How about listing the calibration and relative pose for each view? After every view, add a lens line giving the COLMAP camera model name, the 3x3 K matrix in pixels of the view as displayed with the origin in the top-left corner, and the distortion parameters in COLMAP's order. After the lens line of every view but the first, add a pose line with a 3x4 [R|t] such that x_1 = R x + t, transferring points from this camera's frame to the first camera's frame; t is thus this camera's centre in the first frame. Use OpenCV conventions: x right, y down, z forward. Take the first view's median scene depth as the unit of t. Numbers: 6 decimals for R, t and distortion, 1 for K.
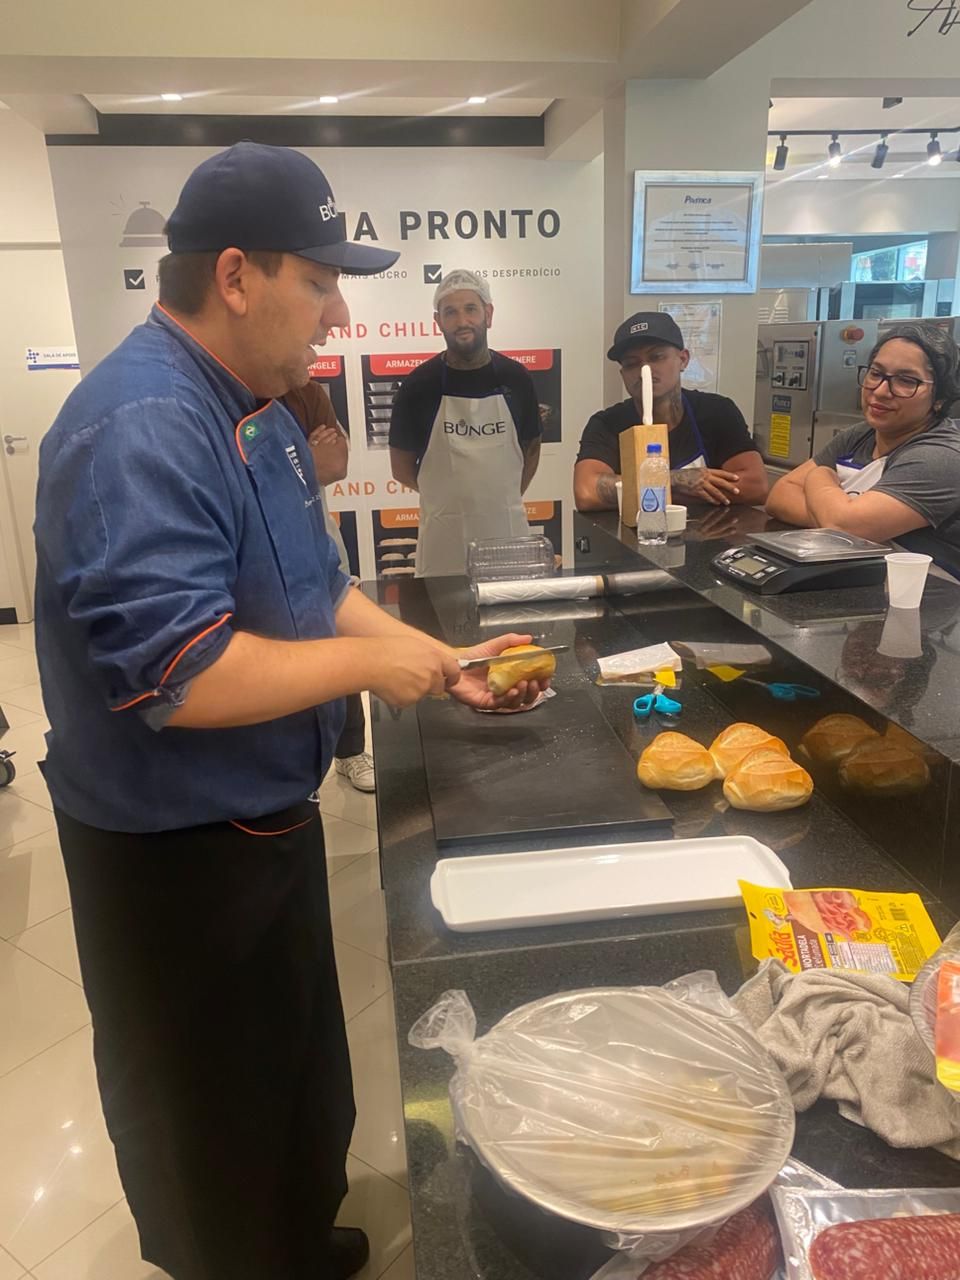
lens RADIAL K [[993.8, 0, 463.0], [0, 993.8, 616.2], [0, 0, 1]] dist [0.006119, -0.004579]
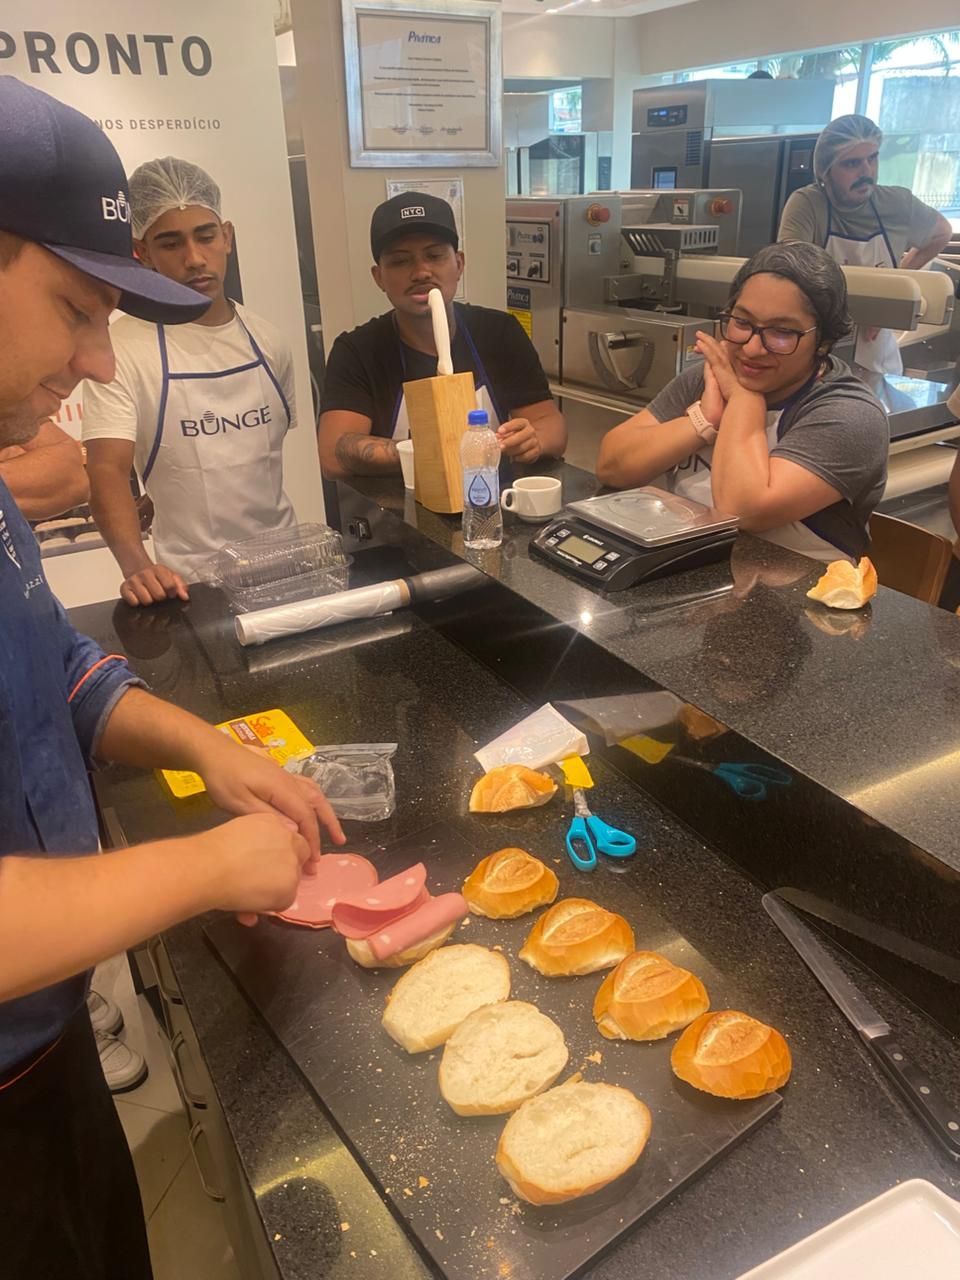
lens RADIAL K [[993.8, 0, 485.2], [0, 993.8, 636.1], [0, 0, 1]] dist [0.006119, -0.004579]
pose [[0.928902, -0.154132, 0.336725, -0.035469], [0.099446, 0.979692, 0.174108, -0.070680], [-0.356722, -0.128243, 0.925366, 0.158584]]
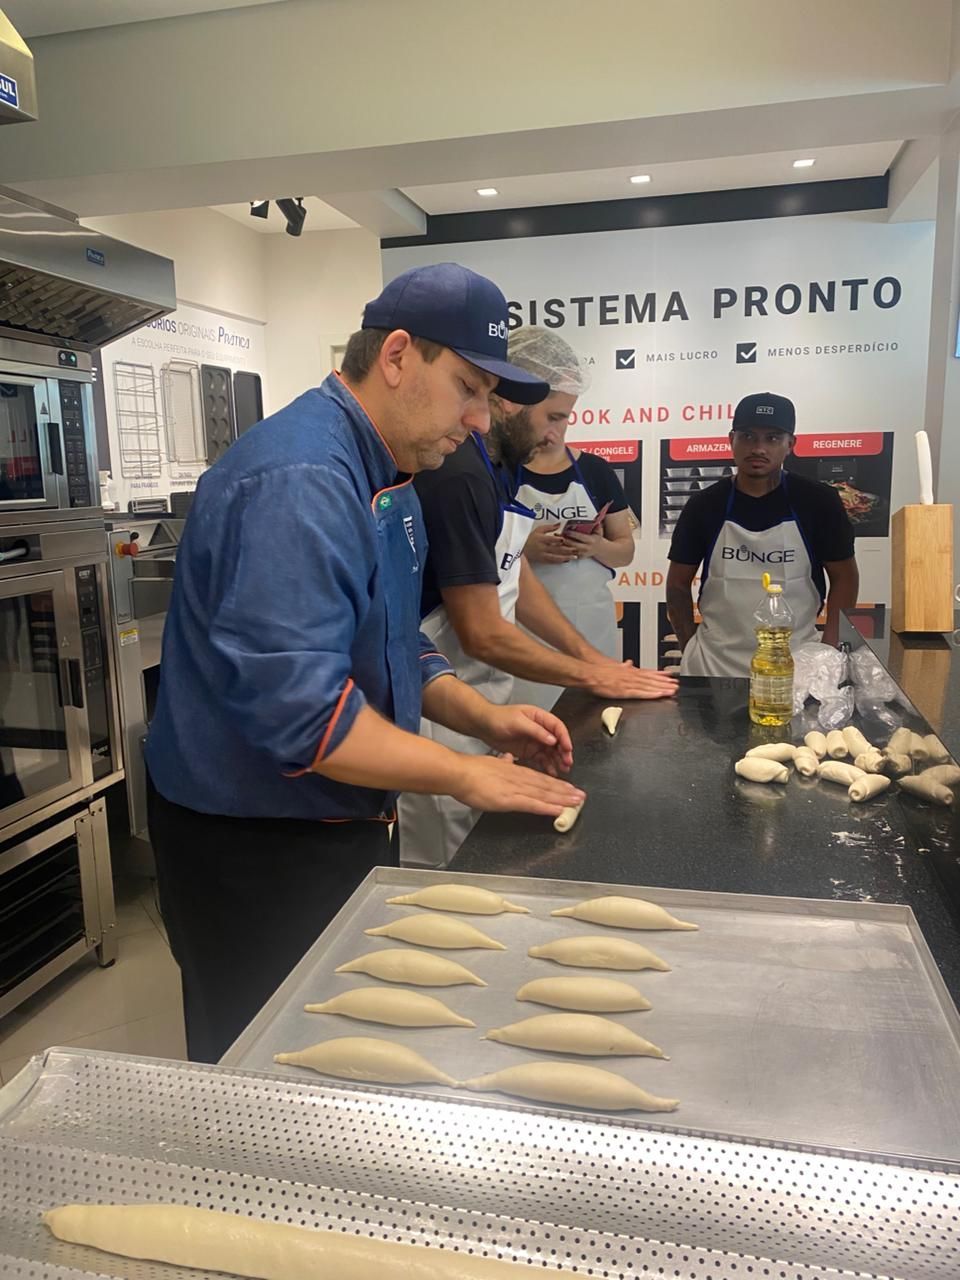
lens RADIAL K [[993.8, 0, 480.7], [0, 993.8, 643.4], [0, 0, 1]] dist [0.006119, -0.004579]
pose [[0.929512, 0.069014, -0.362277, 0.096037], [-0.093538, 0.994330, -0.050573, -0.005138], [0.356733, 0.080894, 0.930697, 0.072657]]
